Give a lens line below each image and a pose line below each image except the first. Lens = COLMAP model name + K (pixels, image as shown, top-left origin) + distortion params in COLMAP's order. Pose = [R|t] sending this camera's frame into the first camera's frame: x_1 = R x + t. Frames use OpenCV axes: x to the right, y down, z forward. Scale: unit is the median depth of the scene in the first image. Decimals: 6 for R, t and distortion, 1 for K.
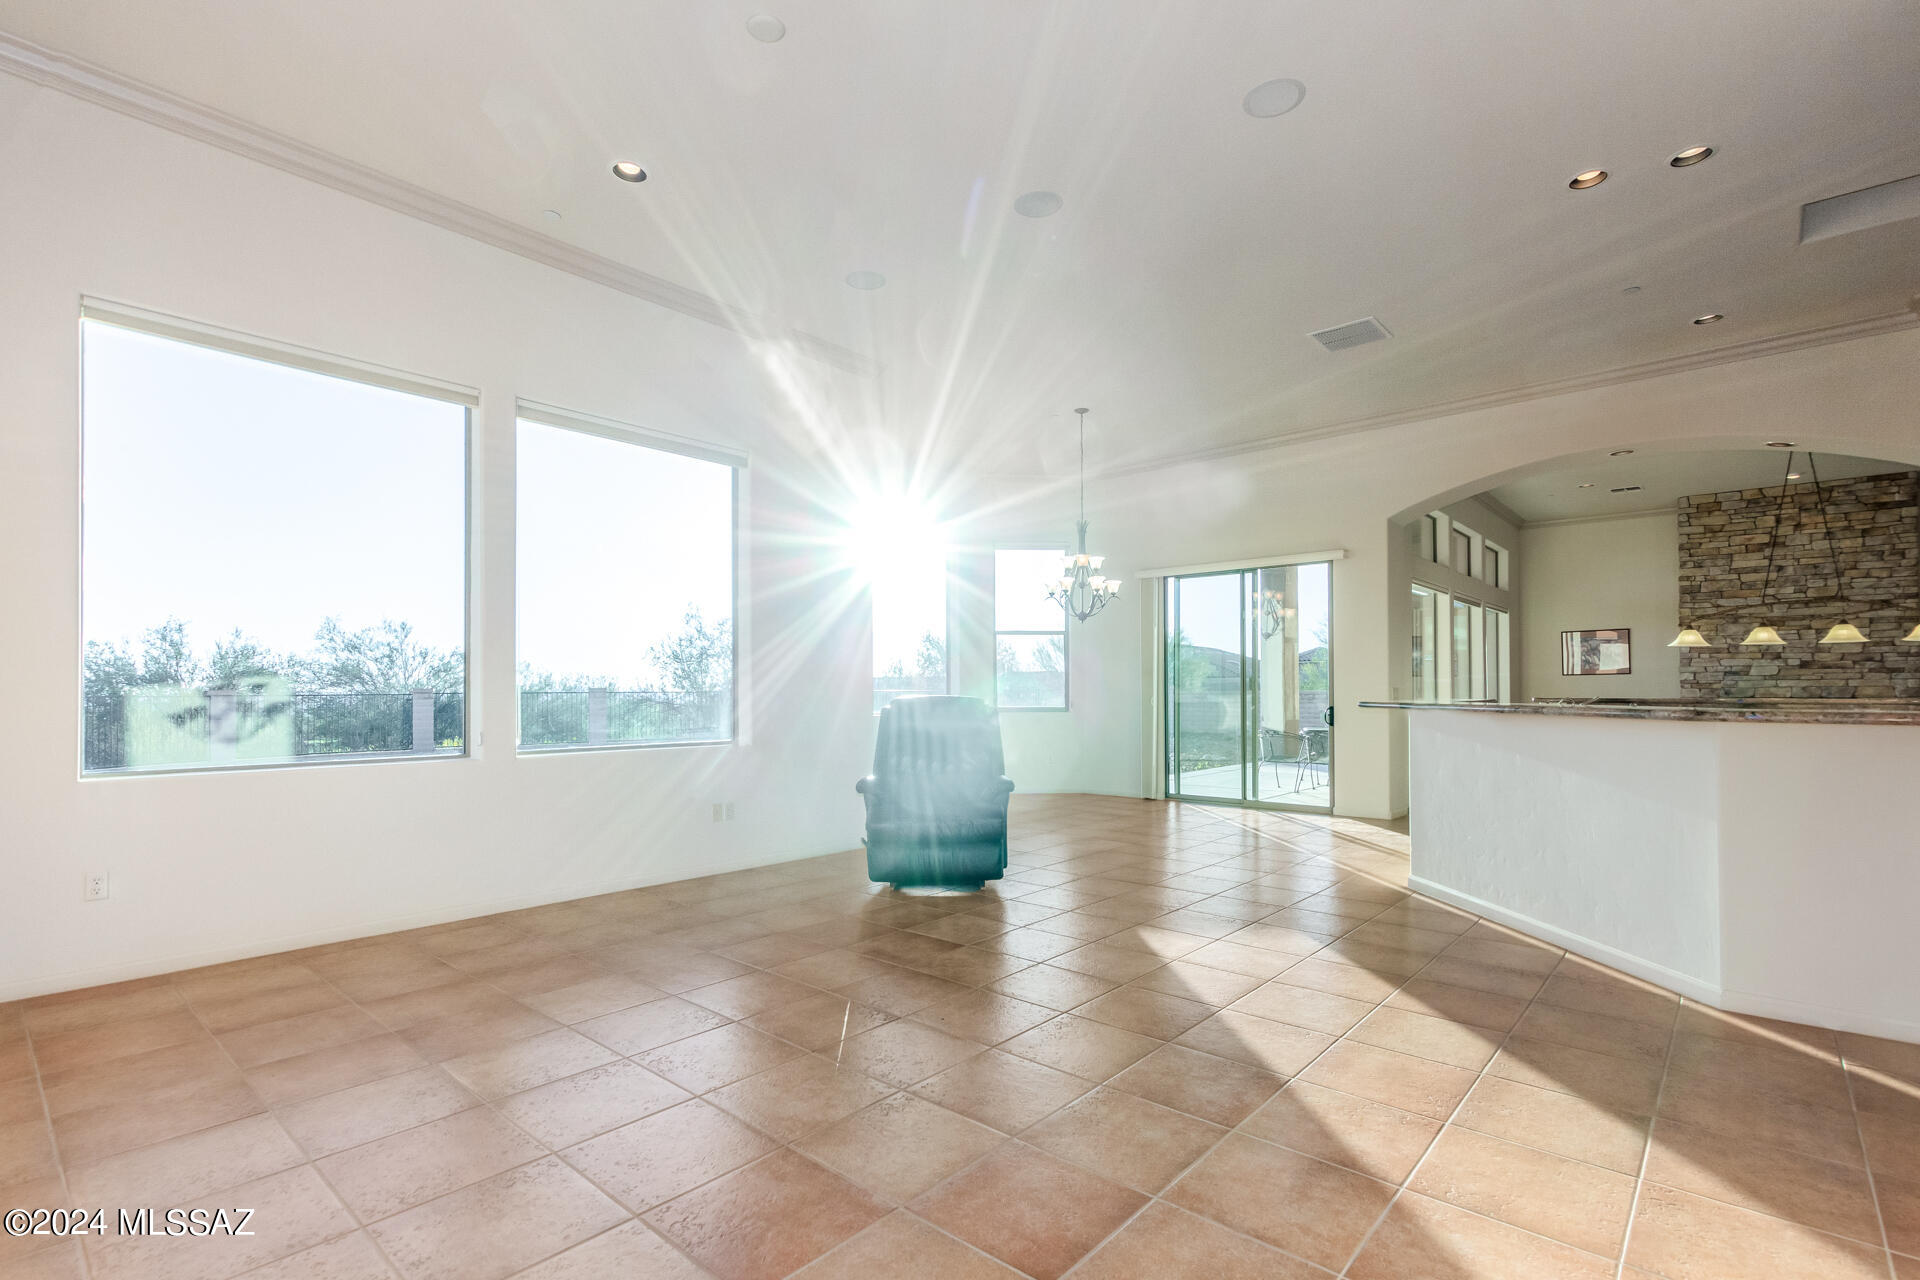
lens RADIAL K [[893.6, 0, 965.7], [0, 893.6, 678.7], [0, 0, 1]] dist [0.010882, -0.004197]
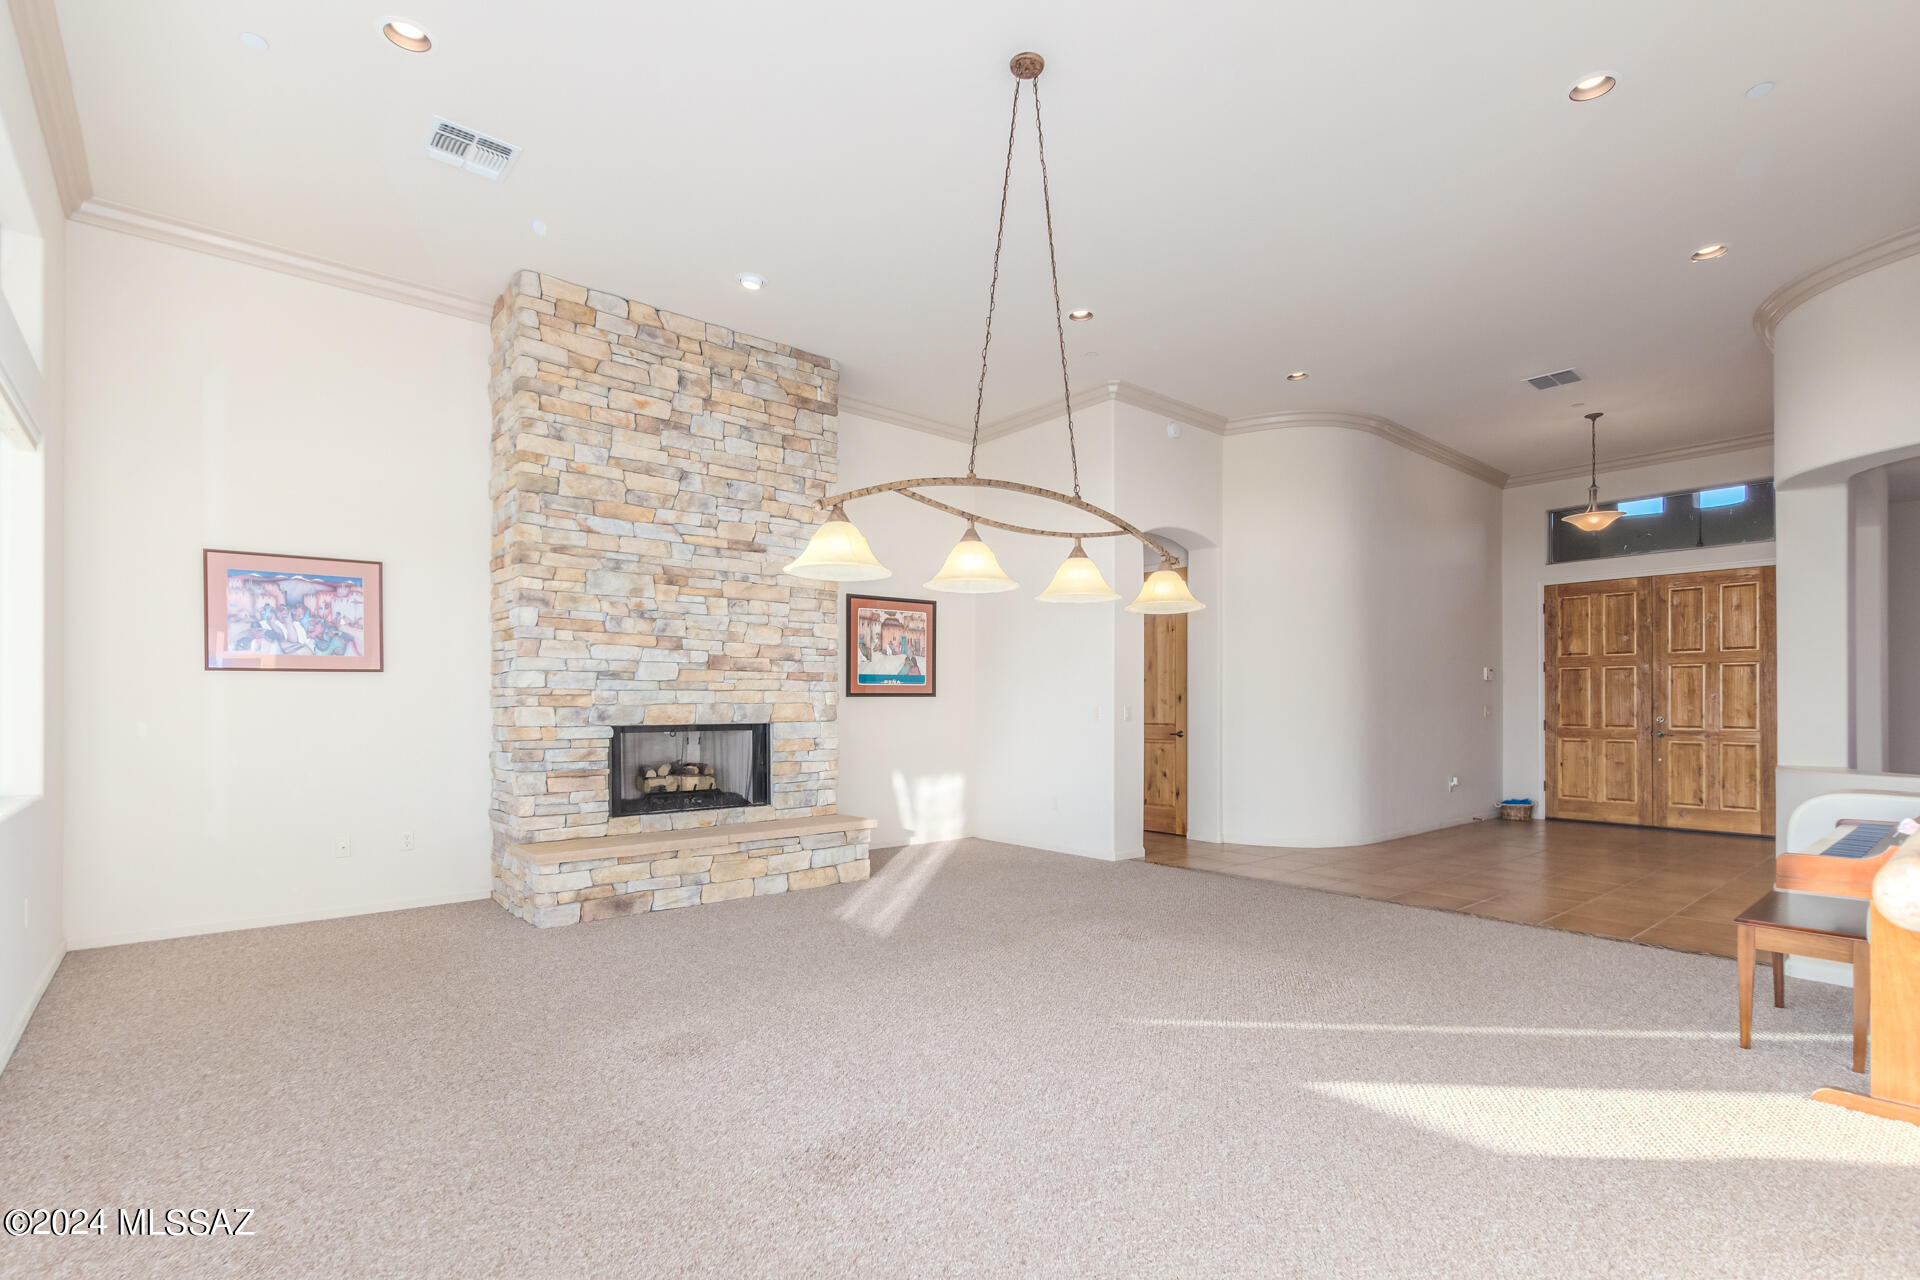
lens RADIAL K [[893.6, 0, 949.2], [0, 893.6, 698.9], [0, 0, 1]] dist [0.010882, -0.004197]
pose [[0.158765, 0.008563, 0.987279, 0.427859], [-0.012125, 0.999904, -0.006722, 0.007968], [-0.987242, -0.010904, 0.158854, 0.775591]]
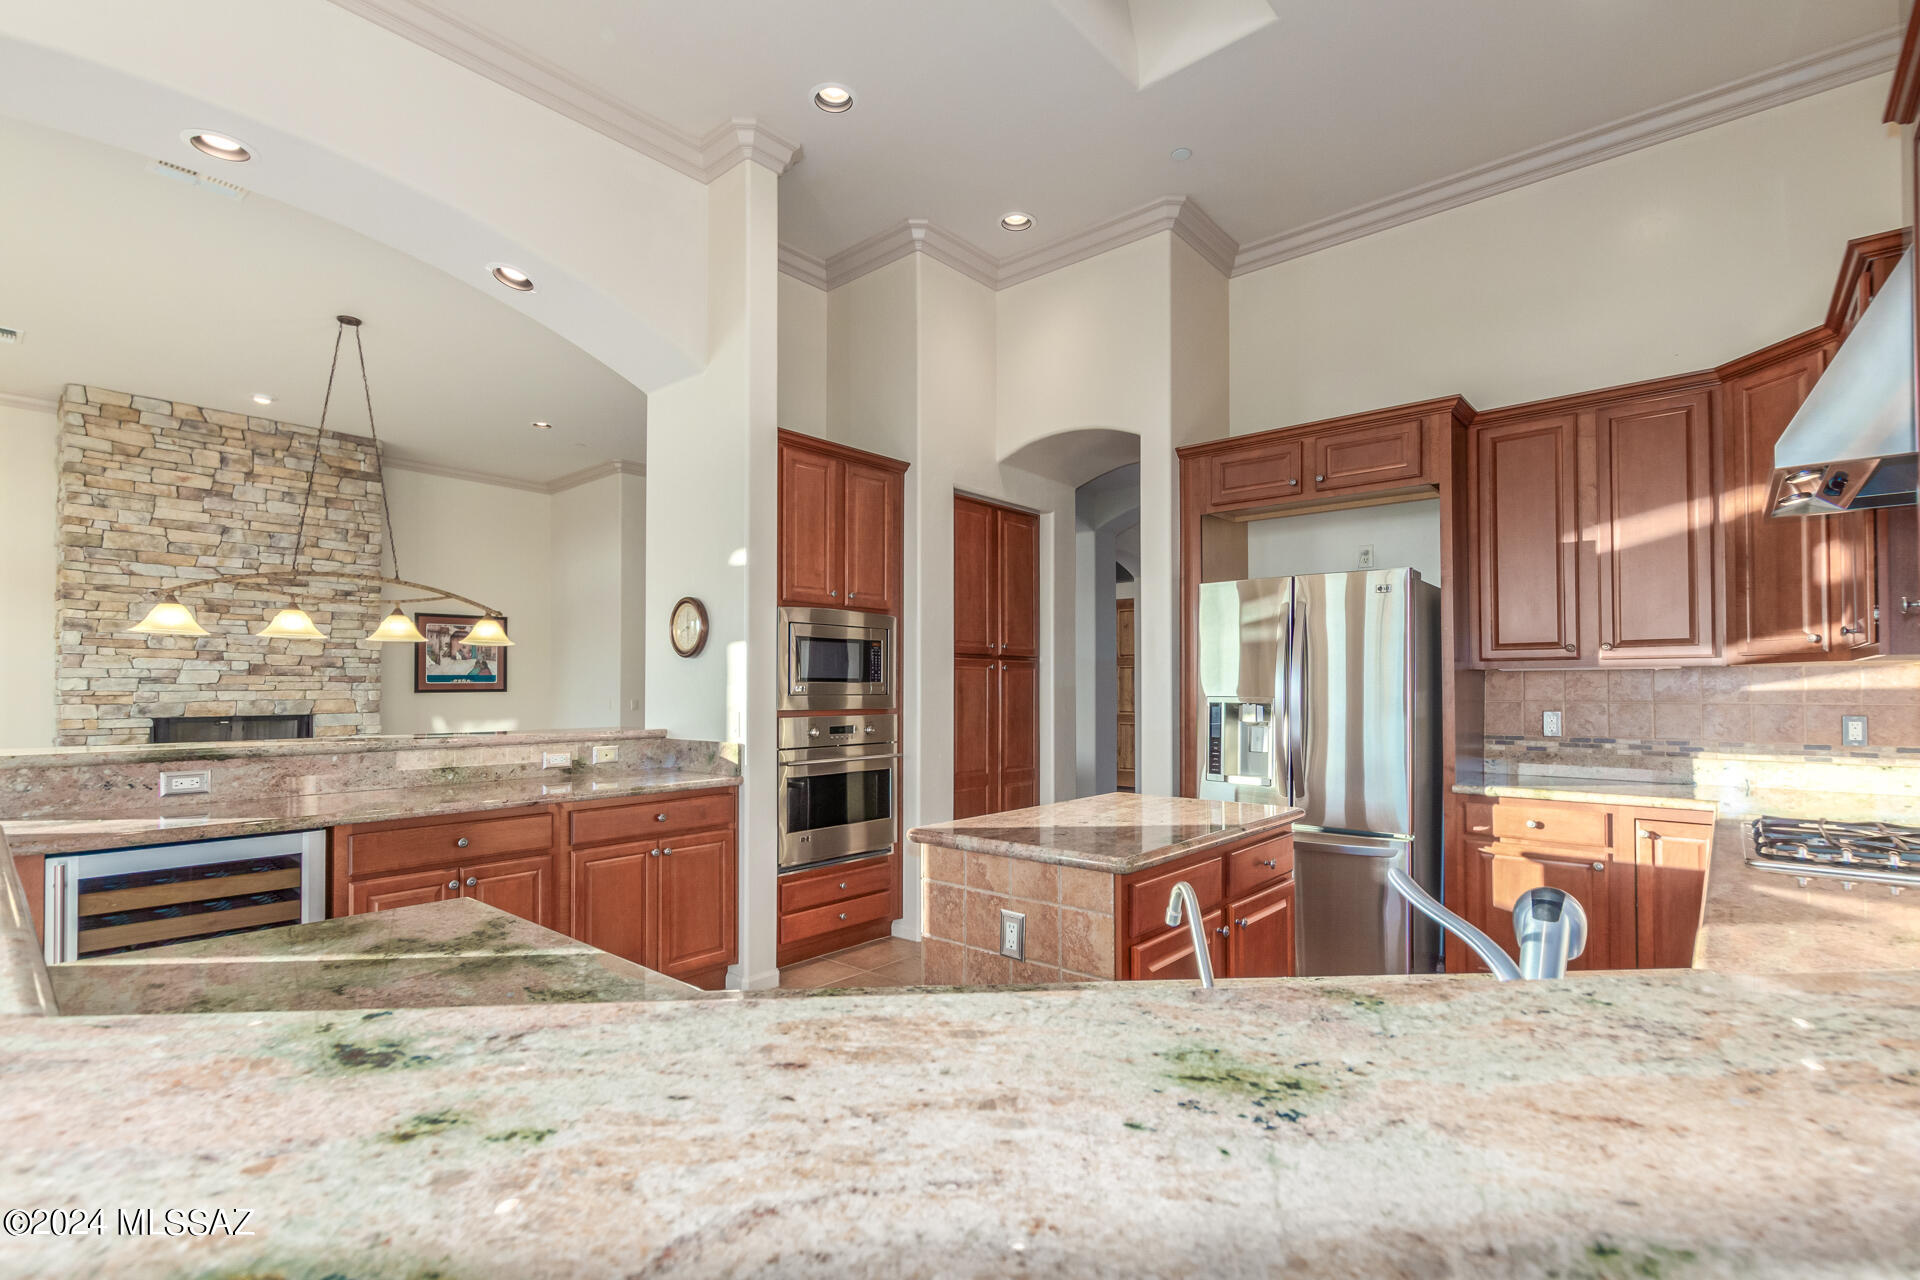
lens RADIAL K [[893.6, 0, 960.1], [0, 893.6, 674.4], [0, 0, 1]] dist [0.010882, -0.004197]
pose [[-0.006206, 0.017644, 0.999825, 0.213537], [-0.010003, 0.999793, -0.017705, -0.004811], [-0.999931, -0.010111, -0.006028, 0.441459]]
